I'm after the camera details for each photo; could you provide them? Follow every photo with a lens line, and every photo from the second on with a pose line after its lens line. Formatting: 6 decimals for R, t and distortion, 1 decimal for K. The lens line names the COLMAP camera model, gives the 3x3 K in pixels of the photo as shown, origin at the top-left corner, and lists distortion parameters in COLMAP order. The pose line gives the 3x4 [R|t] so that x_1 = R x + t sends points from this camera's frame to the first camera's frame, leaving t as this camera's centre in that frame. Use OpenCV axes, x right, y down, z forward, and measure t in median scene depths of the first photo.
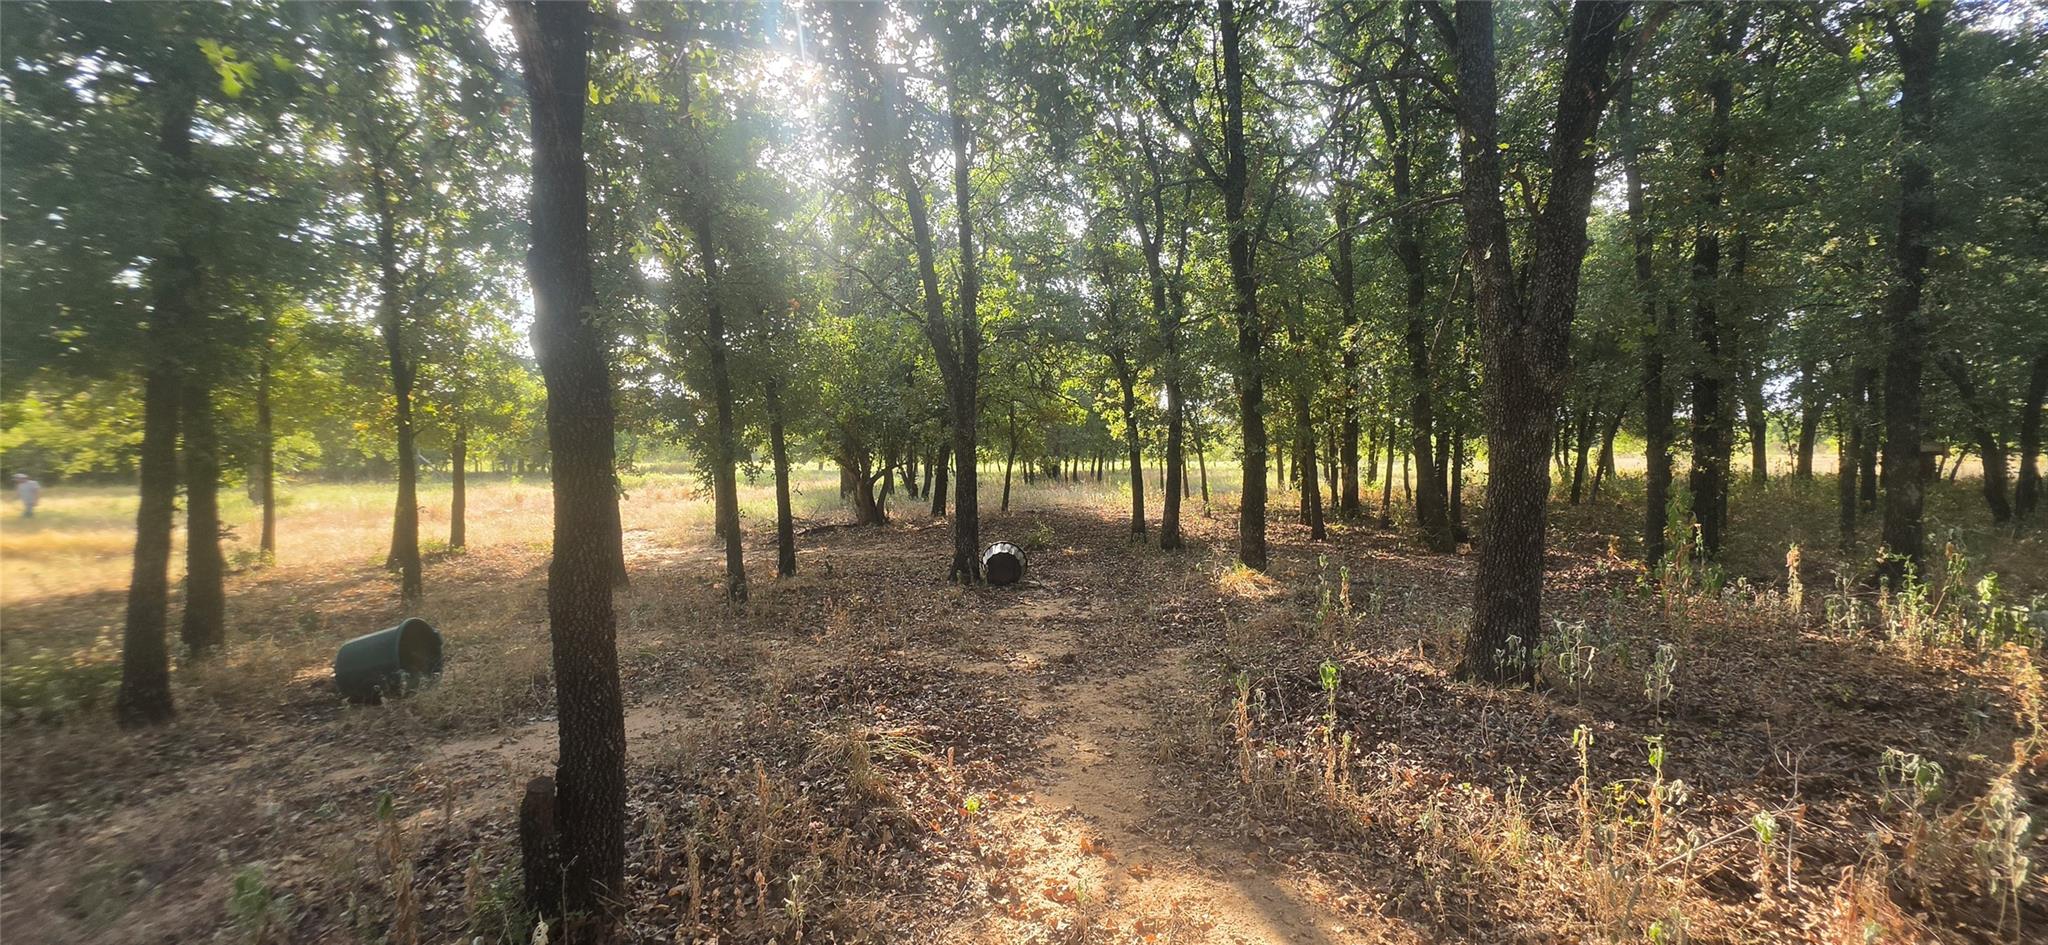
lens RADIAL K [[817.0, 0, 1032.5], [0, 817.0, 466.9], [0, 0, 1]] dist [-0.006967, 0.002097]
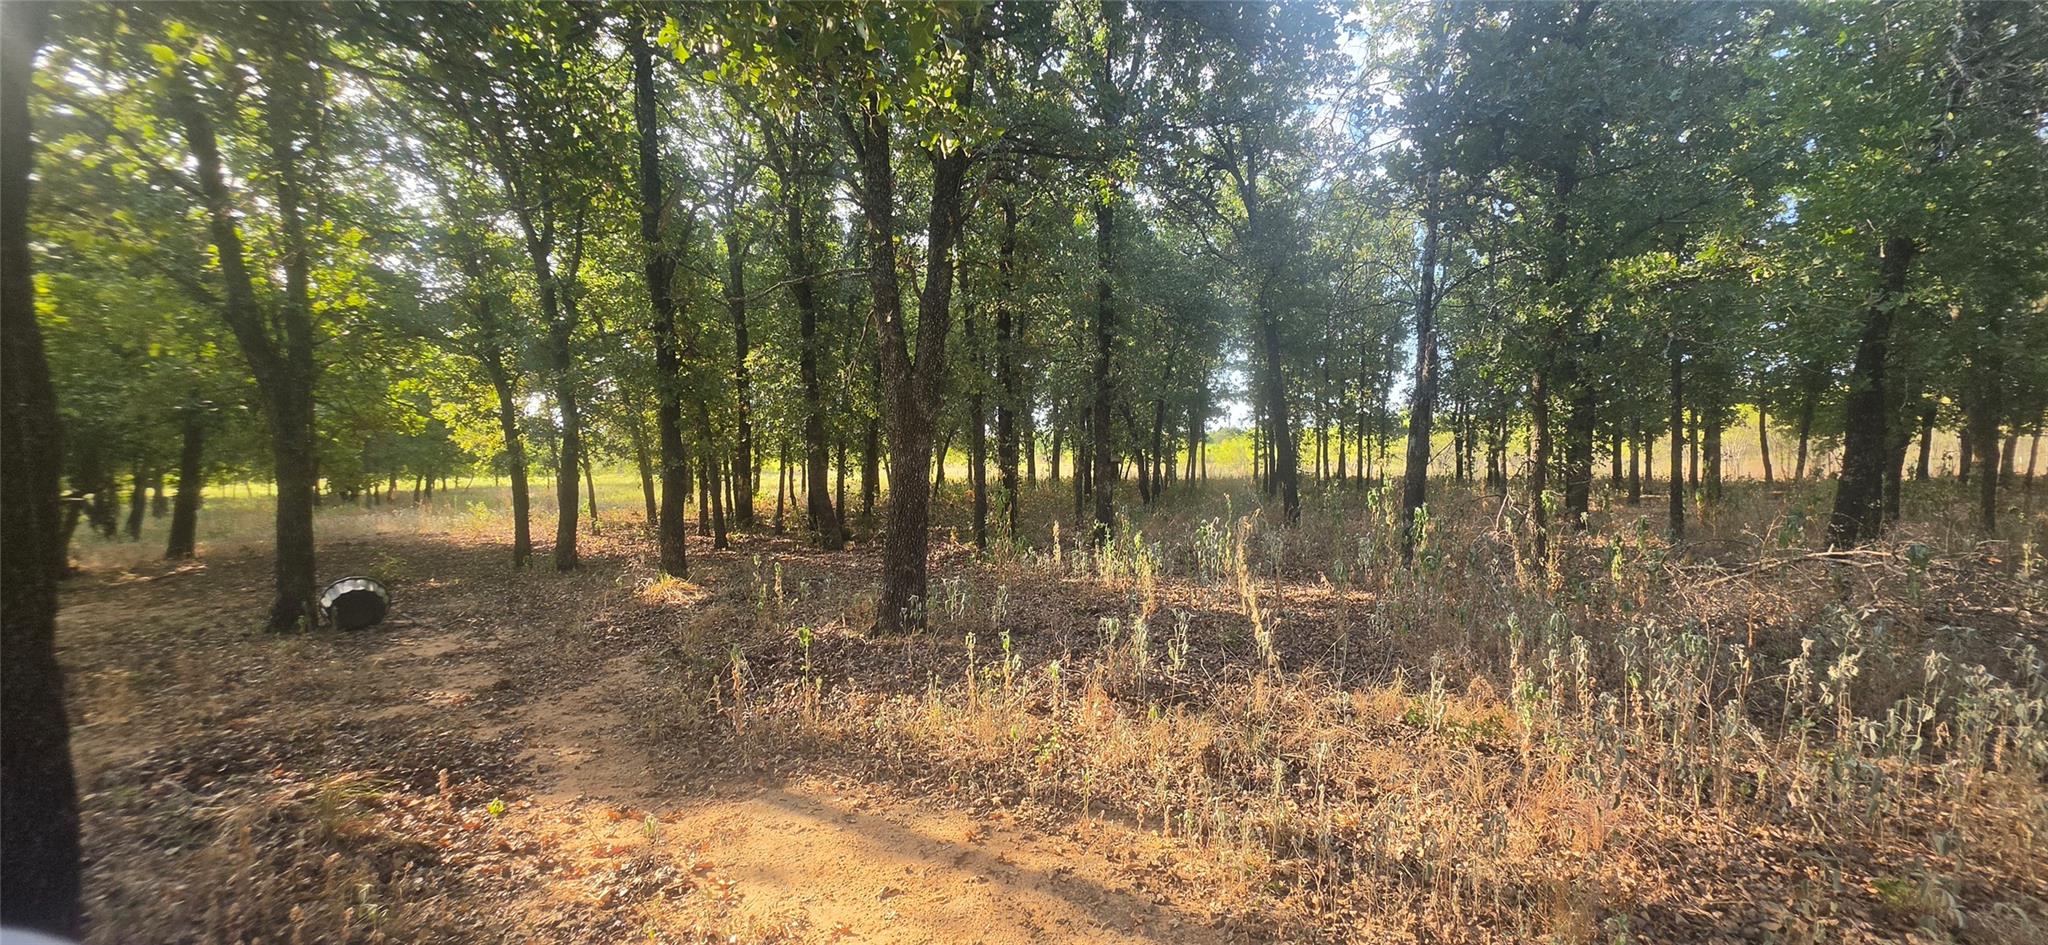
lens RADIAL K [[817.0, 0, 1032.5], [0, 817.0, 466.9], [0, 0, 1]] dist [-0.006967, 0.002097]
pose [[0.743280, -0.010470, 0.668898, -0.090309], [0.020843, 0.999755, -0.007511, 0.000495], [-0.668656, 0.019525, 0.743316, -0.085096]]
